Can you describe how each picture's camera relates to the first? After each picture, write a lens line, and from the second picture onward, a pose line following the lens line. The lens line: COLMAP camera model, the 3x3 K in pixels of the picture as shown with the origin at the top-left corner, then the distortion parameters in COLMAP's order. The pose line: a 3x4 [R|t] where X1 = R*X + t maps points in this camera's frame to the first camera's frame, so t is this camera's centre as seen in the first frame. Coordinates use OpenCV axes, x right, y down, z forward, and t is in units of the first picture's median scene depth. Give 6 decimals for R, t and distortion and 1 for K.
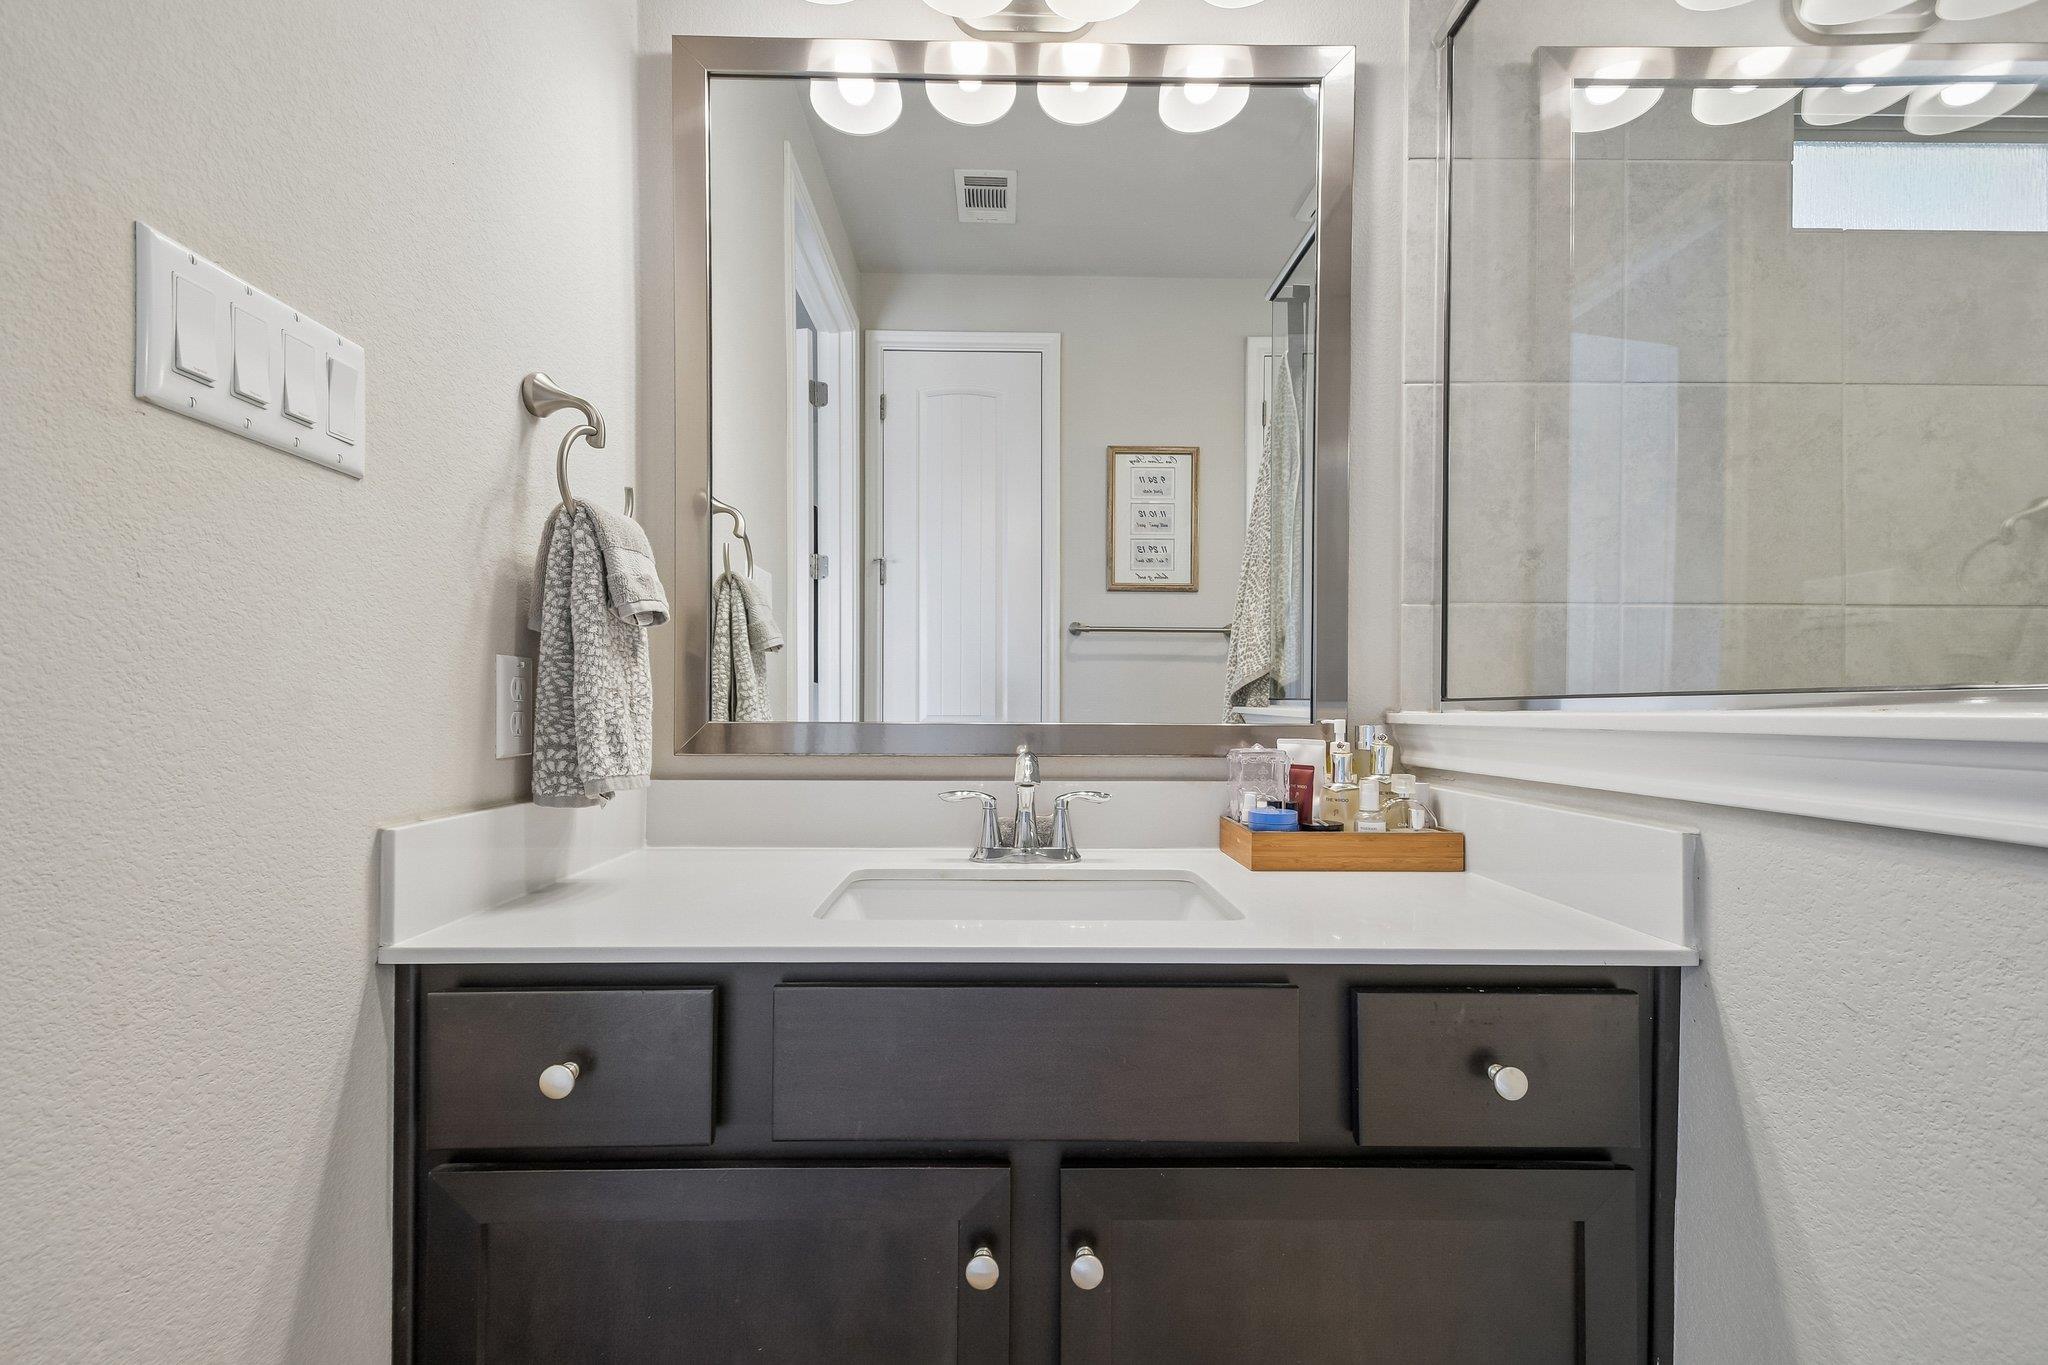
lens RADIAL K [[902.1, 0, 1025.2], [0, 902.1, 710.3], [0, 0, 1]] dist [0.031542, 0.000085]
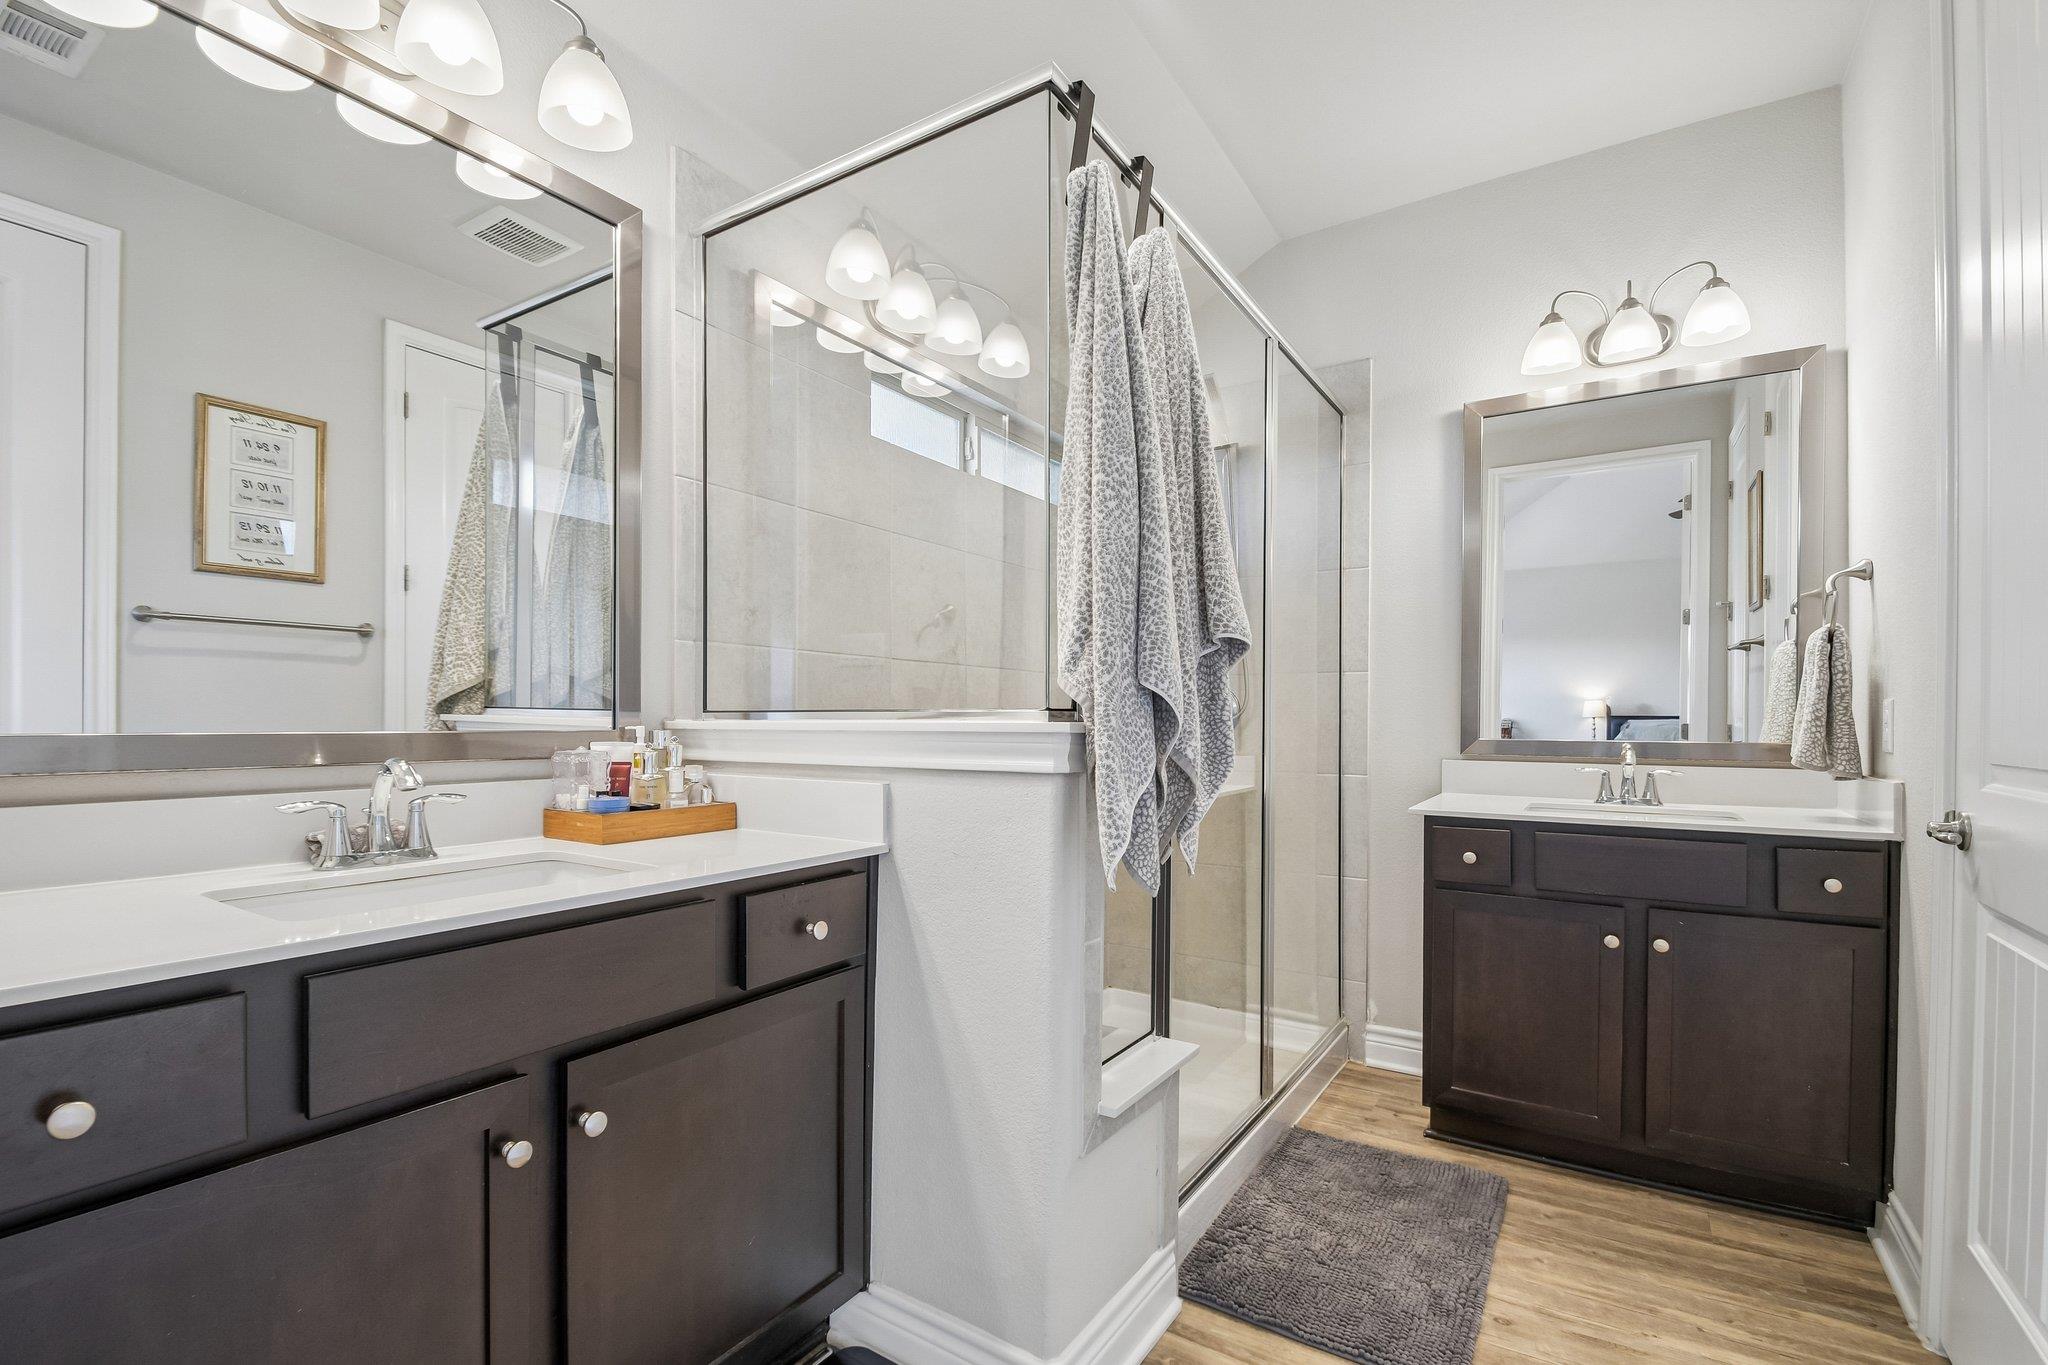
lens RADIAL K [[928.7, 0, 1021.4], [0, 928.7, 723.1], [0, 0, 1]] dist [-0.001422, -0.000151]
pose [[0.562953, -0.004675, 0.826476, -0.429667], [-0.000964, 0.999980, 0.006313, -0.002881], [-0.826488, -0.004350, 0.562937, -0.193805]]
